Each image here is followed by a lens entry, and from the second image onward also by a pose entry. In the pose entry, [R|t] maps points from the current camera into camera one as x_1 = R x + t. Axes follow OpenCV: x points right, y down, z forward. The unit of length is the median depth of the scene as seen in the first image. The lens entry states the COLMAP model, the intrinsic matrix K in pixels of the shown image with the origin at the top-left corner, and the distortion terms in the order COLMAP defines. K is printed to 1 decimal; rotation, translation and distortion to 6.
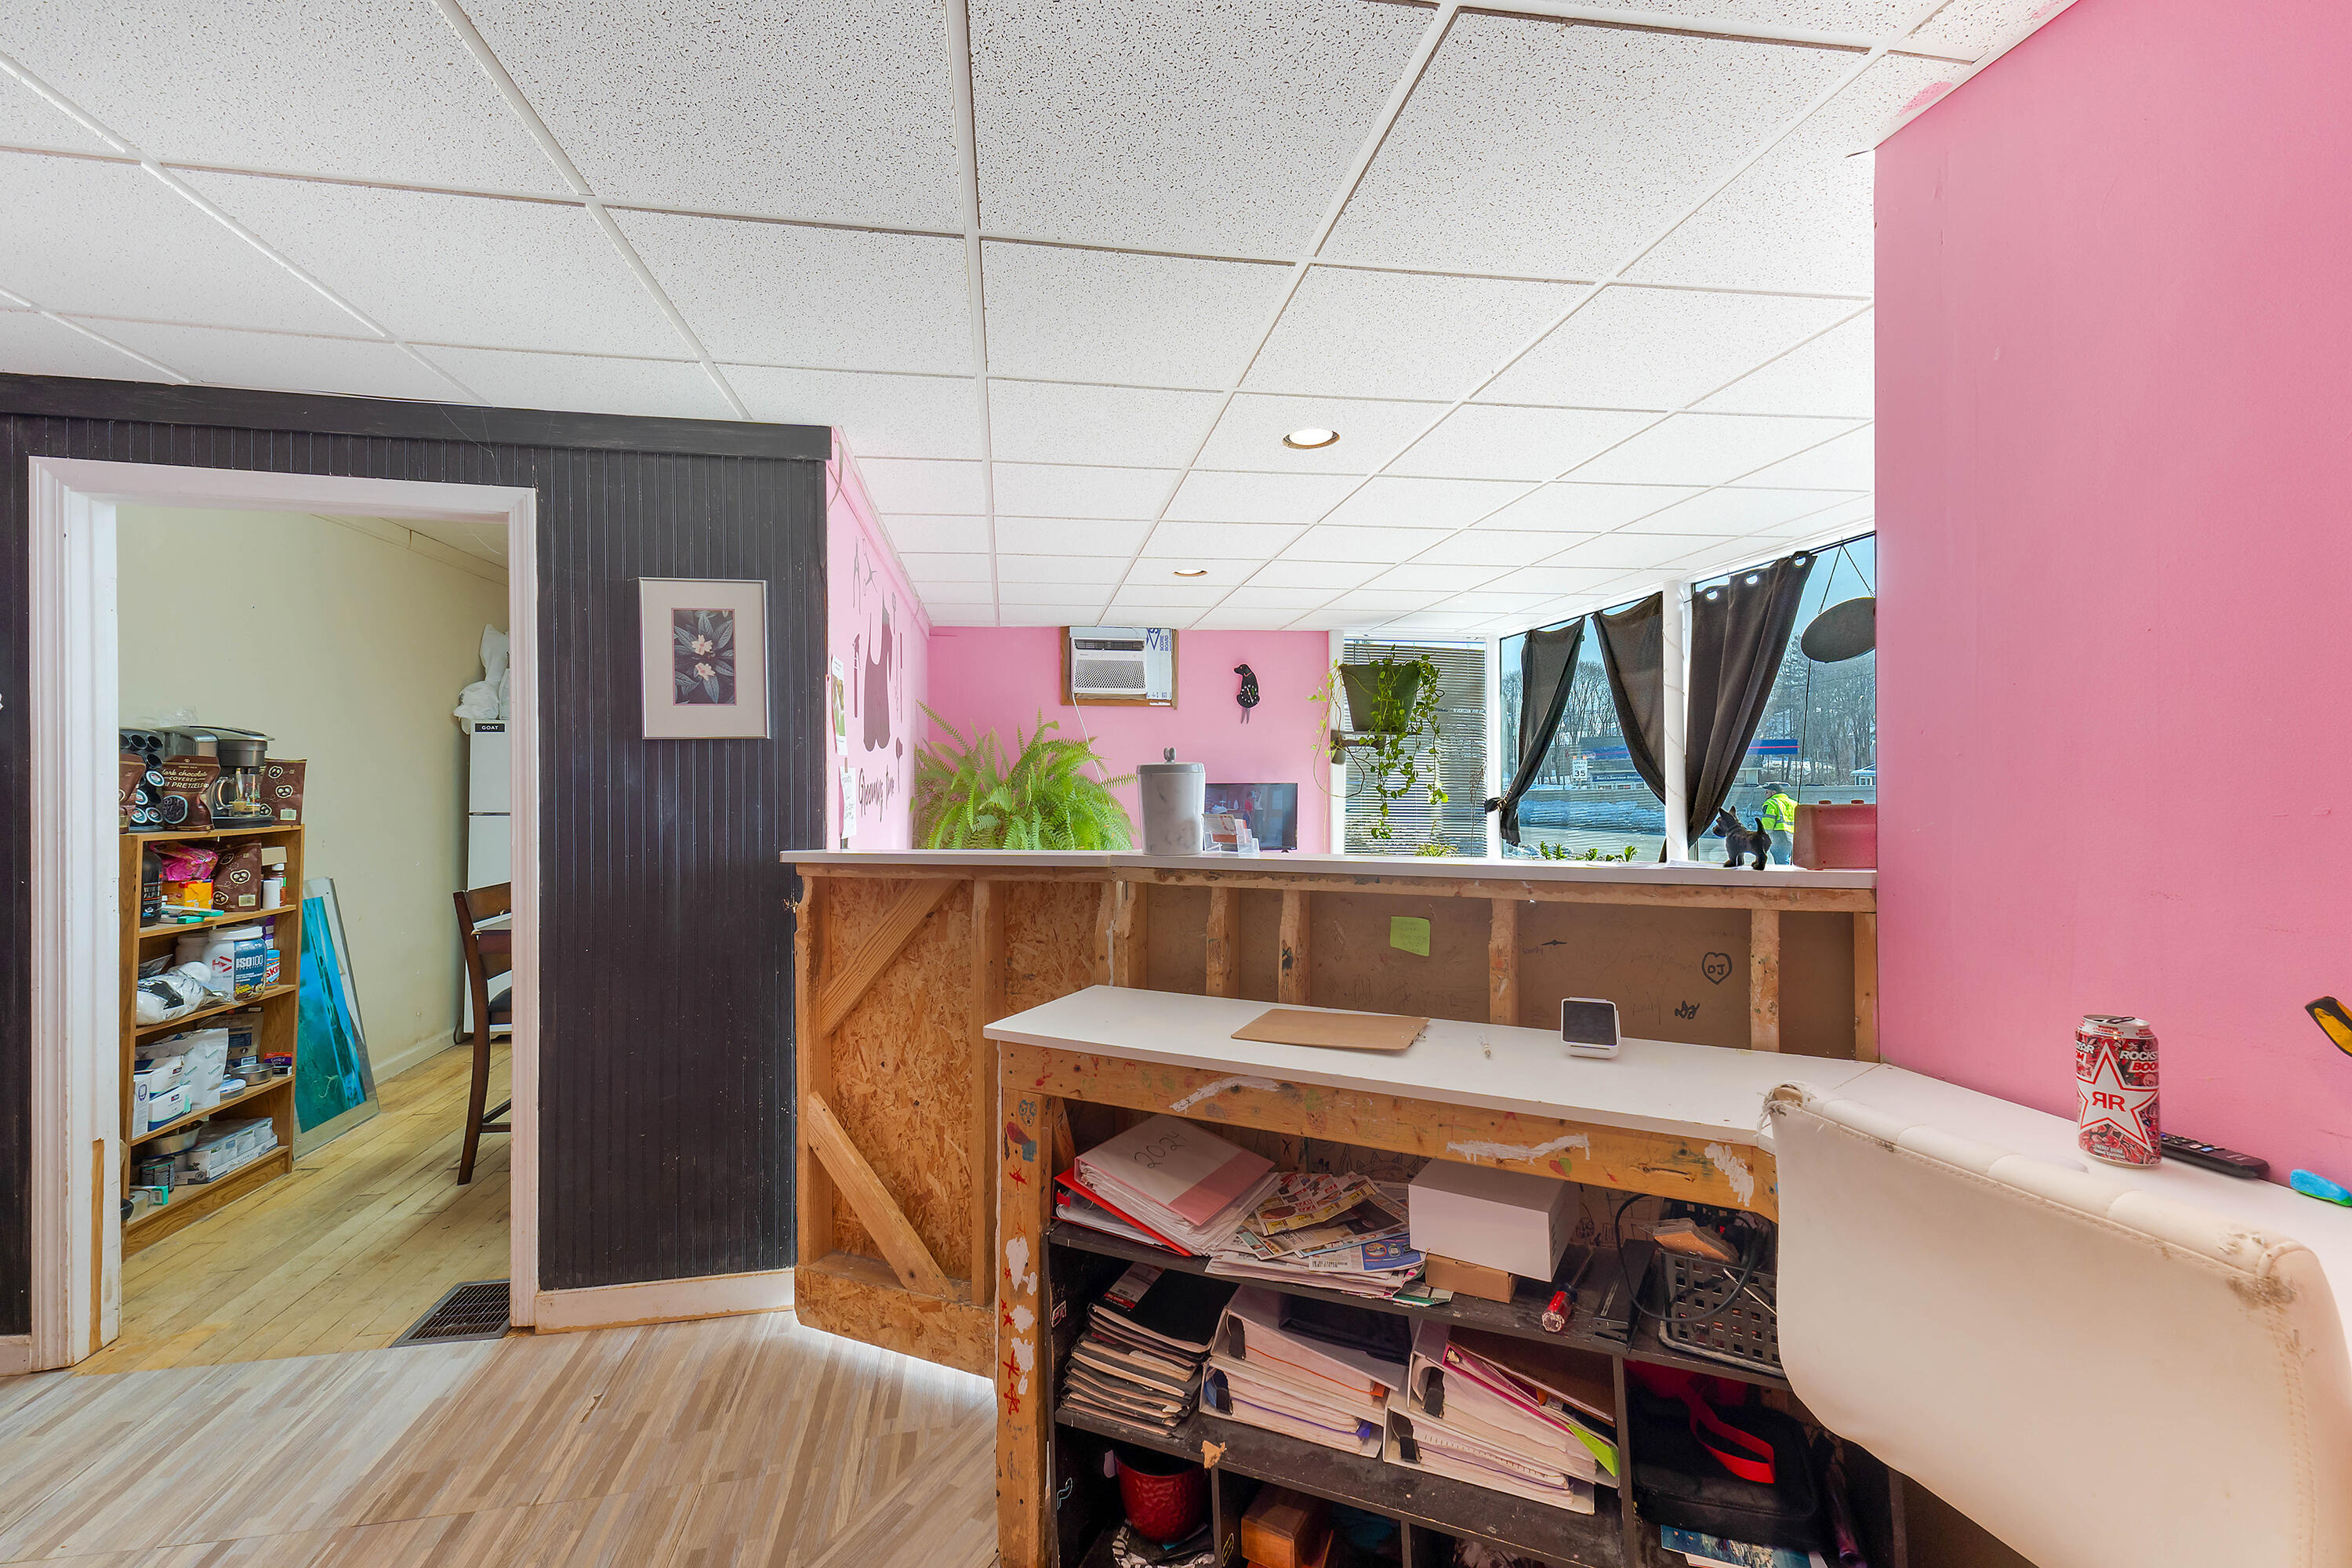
lens RADIAL K [[977.0, 0, 1204.0], [0, 977.0, 768.7], [0, 0, 1]] dist [0.027179, -0.005627]
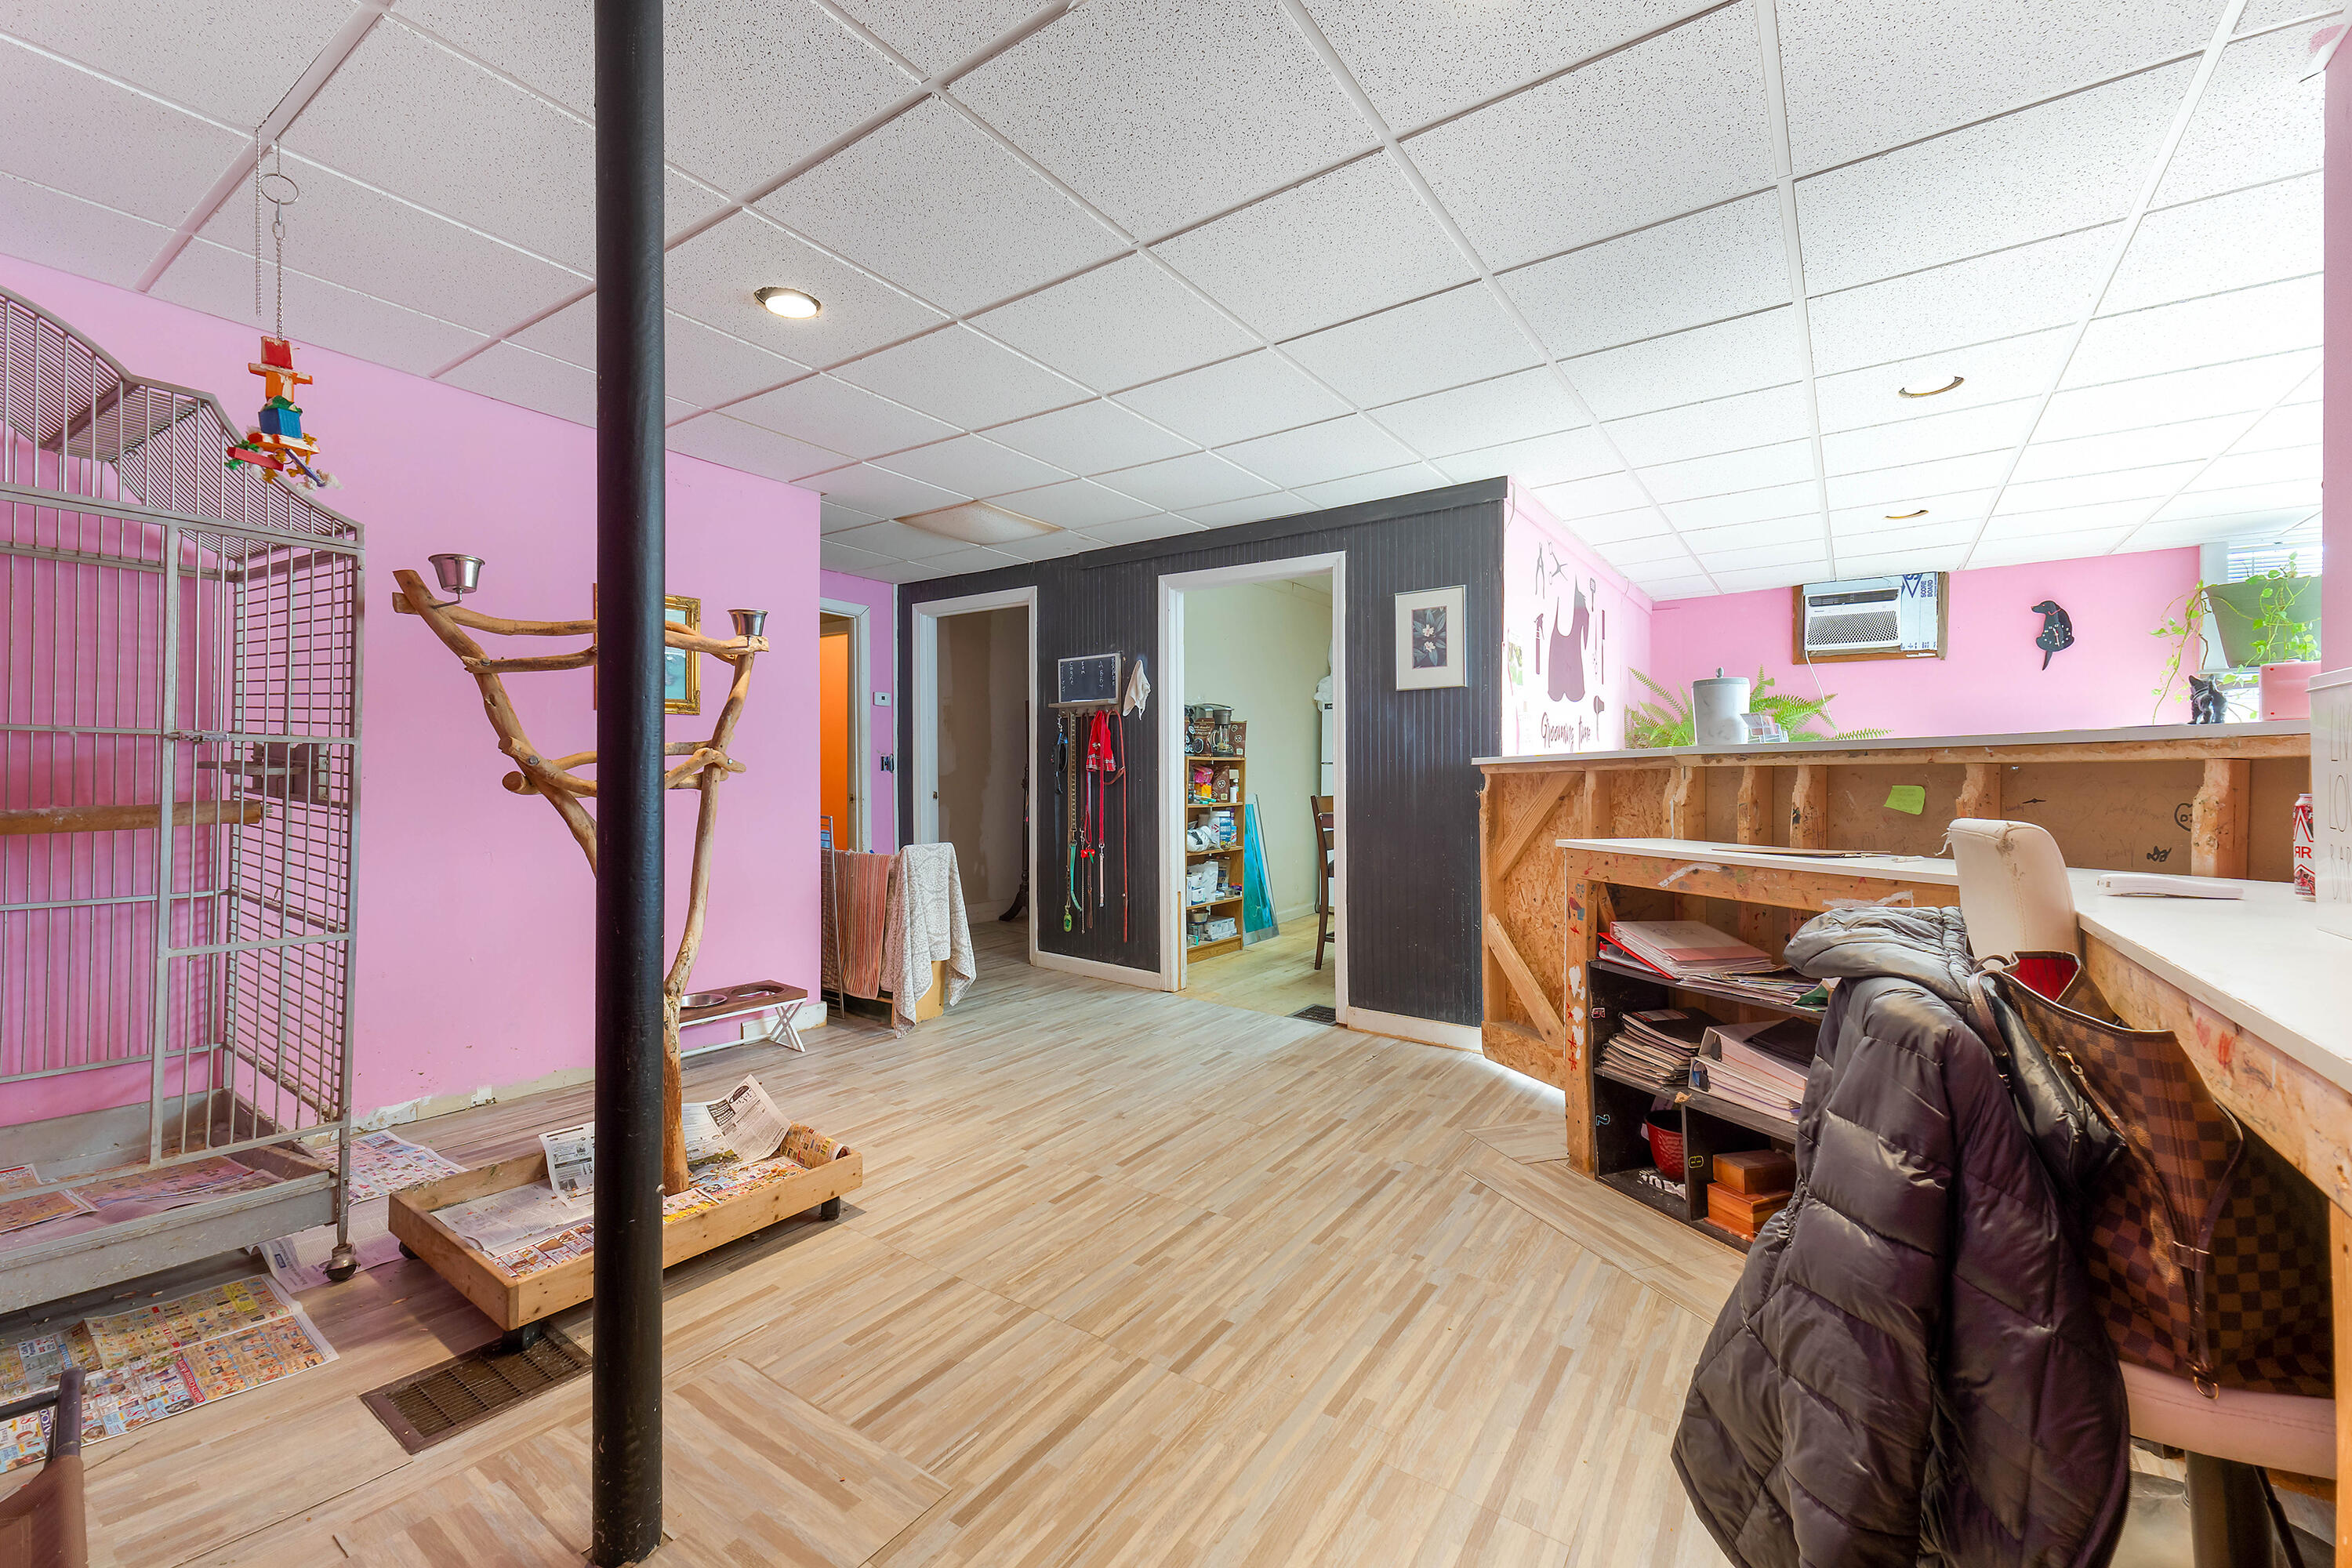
lens RADIAL K [[977.0, 0, 1182.5], [0, 977.0, 781.4], [0, 0, 1]] dist [0.027179, -0.005627]
pose [[0.704153, 0.008971, -0.709991, 0.292253], [0.003875, 0.999857, 0.016476, 0.078513], [0.710037, -0.014353, 0.704018, -0.354218]]
